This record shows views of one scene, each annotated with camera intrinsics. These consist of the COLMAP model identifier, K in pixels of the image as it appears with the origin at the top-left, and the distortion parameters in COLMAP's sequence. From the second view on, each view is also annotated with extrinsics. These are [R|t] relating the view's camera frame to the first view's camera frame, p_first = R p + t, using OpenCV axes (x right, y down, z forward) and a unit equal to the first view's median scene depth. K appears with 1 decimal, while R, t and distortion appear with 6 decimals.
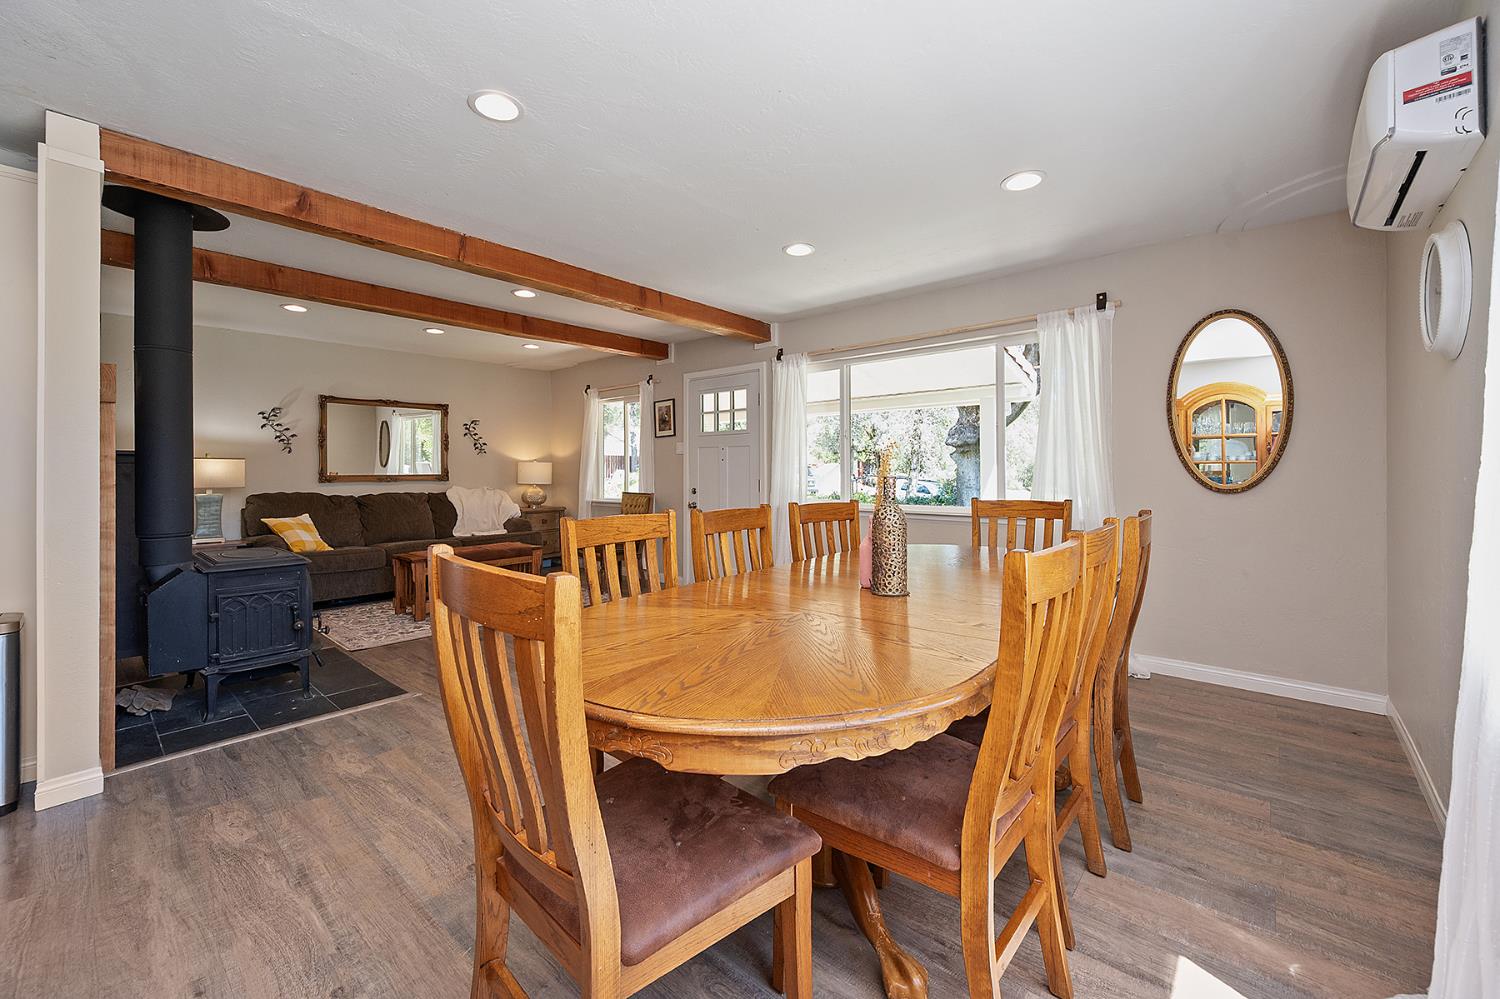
lens RADIAL K [[603.6, 0, 745.6], [0, 603.6, 469.9], [0, 0, 1]] dist [-0.000469, -0.000067]
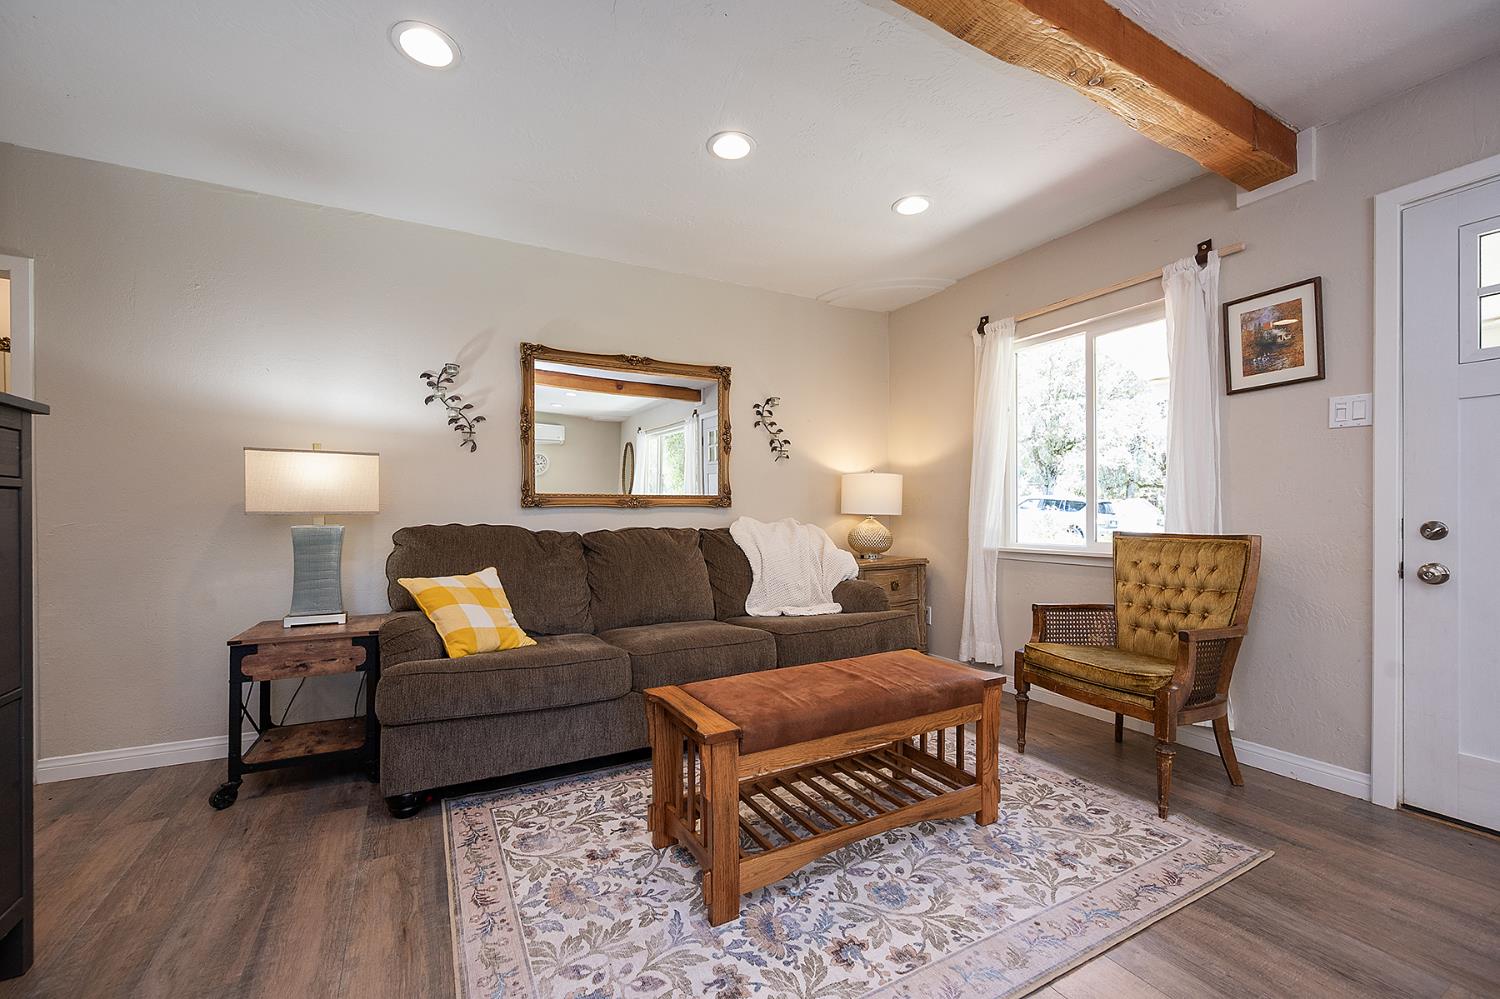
lens RADIAL K [[603.8, 0, 743.2], [0, 603.8, 515.5], [0, 0, 1]] dist [-0.001824, -0.000287]
pose [[0.938269, 0.002650, -0.345897, -0.331709], [0.000404, 0.999962, 0.008757, 0.023482], [0.345907, -0.008357, 0.938232, 0.557273]]
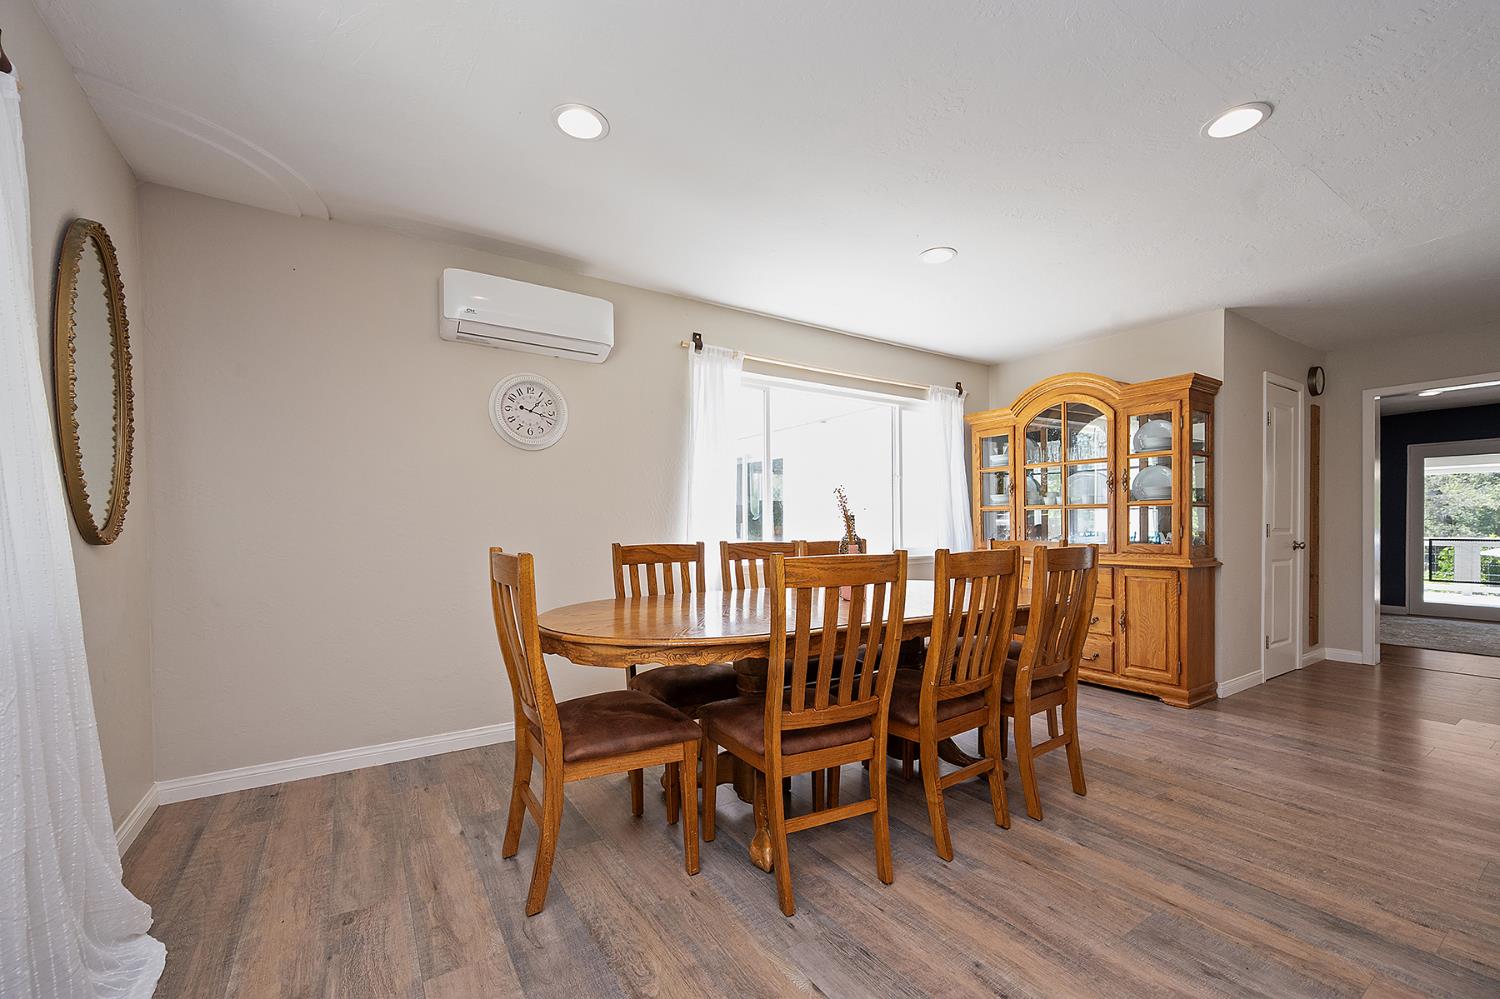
lens RADIAL K [[603.8, 0, 743.2], [0, 603.8, 515.5], [0, 0, 1]] dist [-0.001824, -0.000287]
pose [[-0.963532, 0.006774, 0.267509, 0.032319], [0.001425, 0.999795, -0.020187, 0.013074], [-0.267591, -0.019069, -0.963344, 0.759420]]
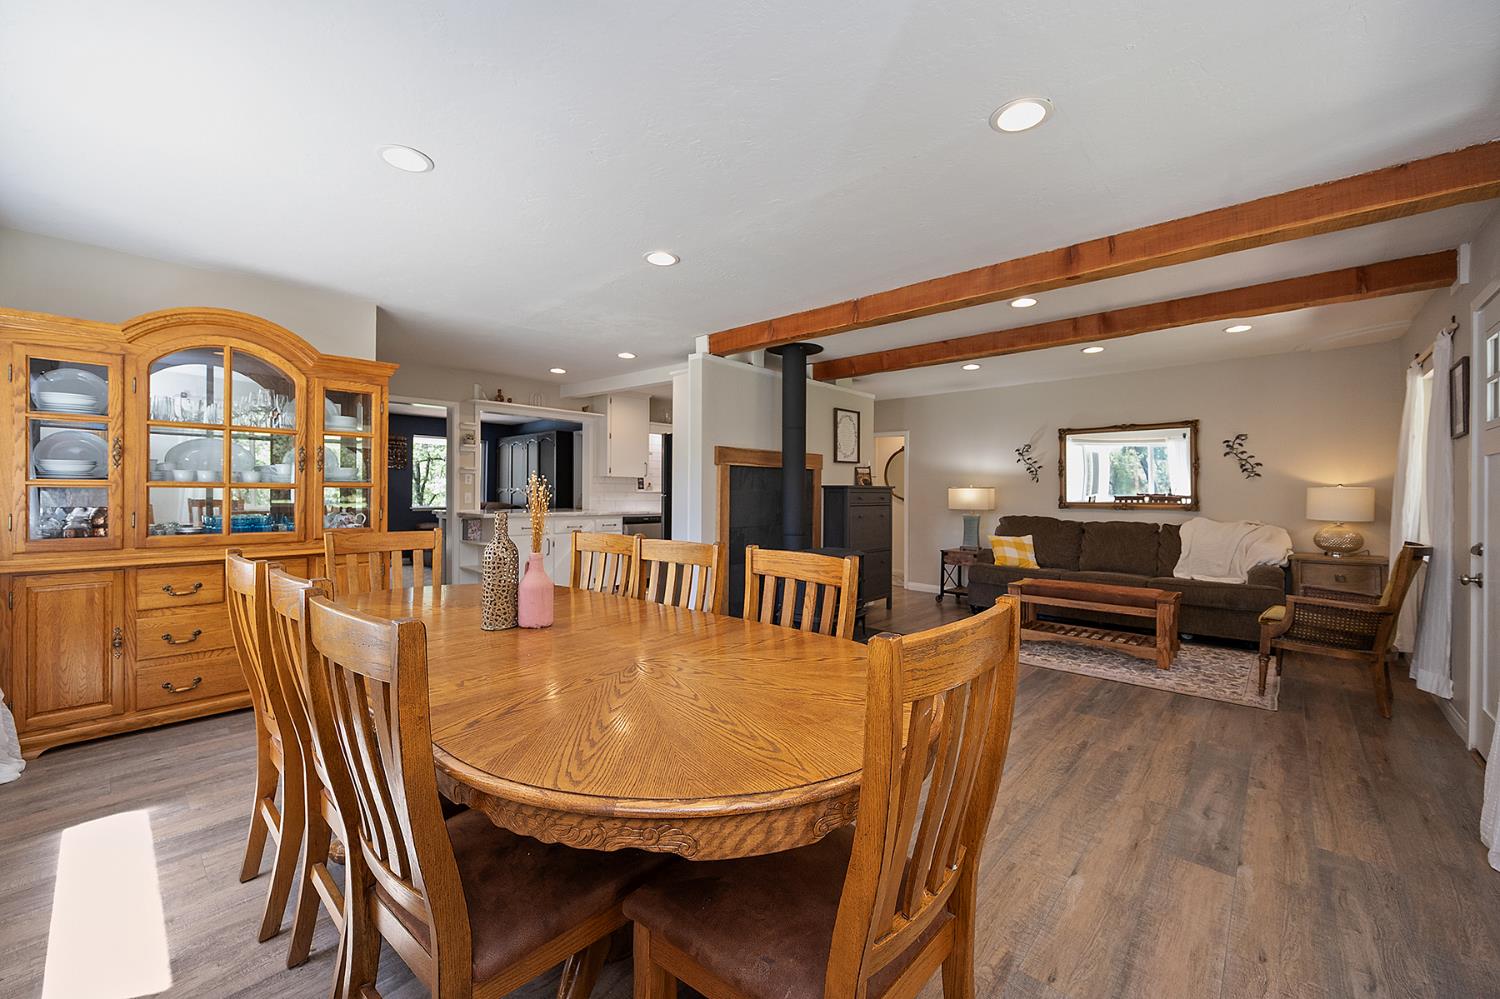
lens RADIAL K [[595.3, 0, 750.0], [0, 595.3, 499.5], [0, 0, 1]] dist [-0.003830, -0.000001]
pose [[-0.013512, 0.013220, -0.999821, 0.382666], [-0.003094, 0.999907, 0.013263, -0.007905], [0.999904, 0.003273, -0.013470, 0.443988]]
